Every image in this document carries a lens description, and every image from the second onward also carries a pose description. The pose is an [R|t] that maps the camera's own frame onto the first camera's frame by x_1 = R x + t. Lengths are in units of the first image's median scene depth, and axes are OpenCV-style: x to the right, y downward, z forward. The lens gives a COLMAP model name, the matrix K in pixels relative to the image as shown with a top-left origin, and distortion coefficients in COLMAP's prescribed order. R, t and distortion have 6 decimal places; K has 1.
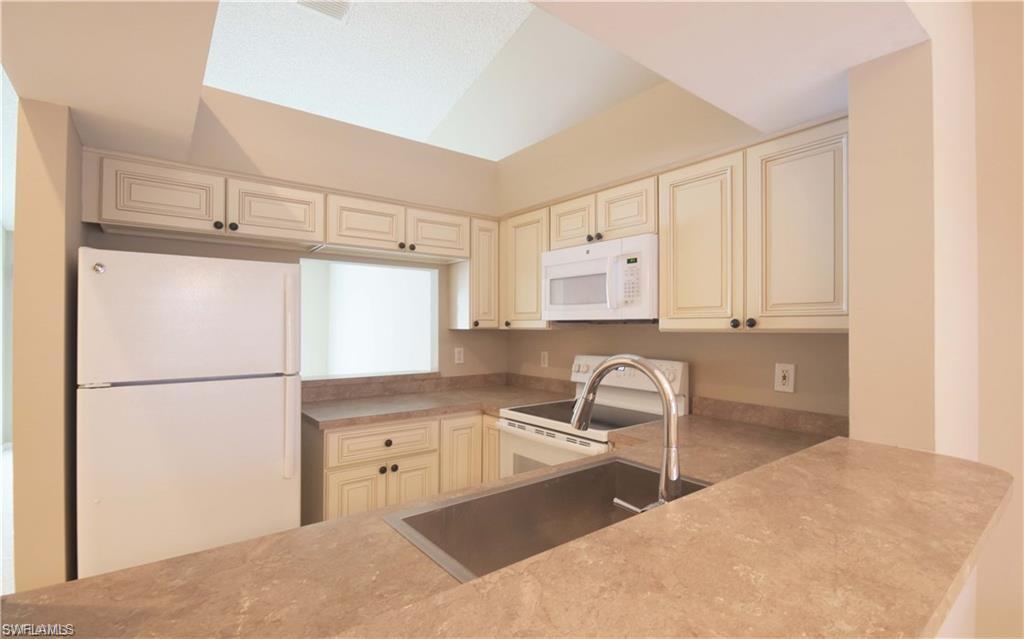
lens RADIAL K [[462.3, 0, 507.2], [0, 462.3, 328.8], [0, 0, 1]] dist [-0.001643, -0.000498]
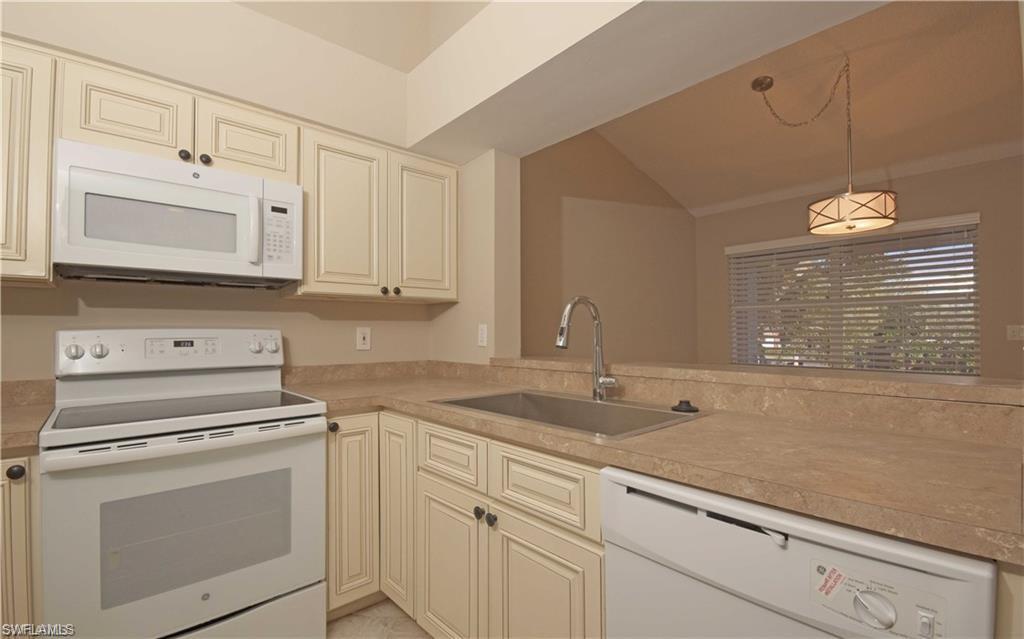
lens RADIAL K [[462.3, 0, 507.2], [0, 462.3, 328.8], [0, 0, 1]] dist [-0.001643, -0.000498]
pose [[-0.066074, 0.008894, 0.997775, -0.679884], [0.005954, 0.999946, -0.008519, 0.093016], [-0.997797, 0.005377, -0.066124, 0.701417]]
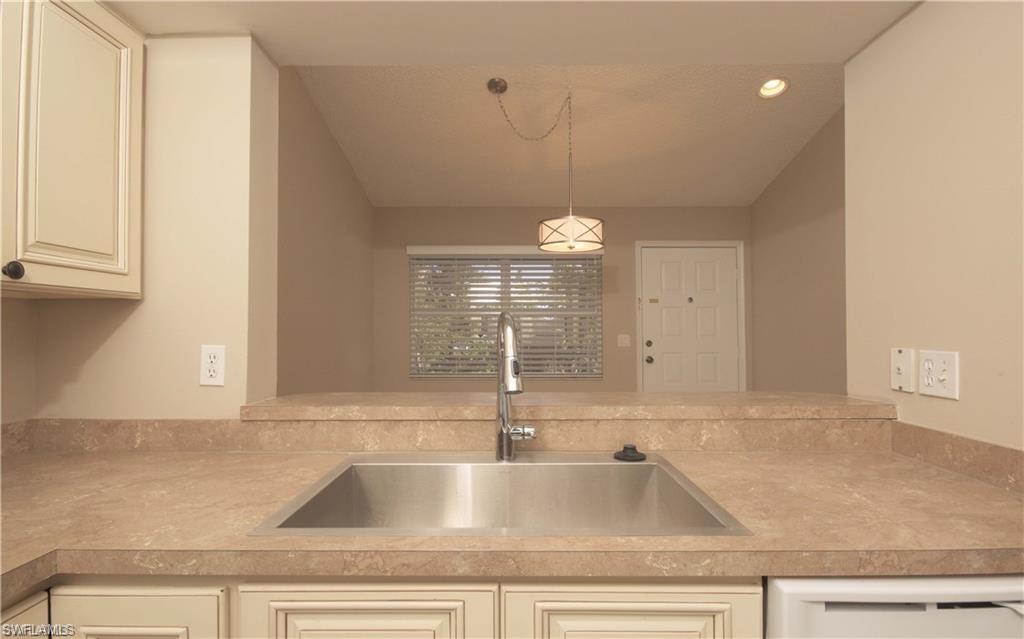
lens RADIAL K [[510.7, 0, 512.0], [0, 510.7, 319.5], [0, 0, 1]] dist [-0.000714, -0.000464]
pose [[-0.793611, 0.012432, 0.608299, -0.247552], [0.002294, 0.999845, -0.017442, 0.048749], [-0.608421, -0.012447, -0.793517, 0.997902]]
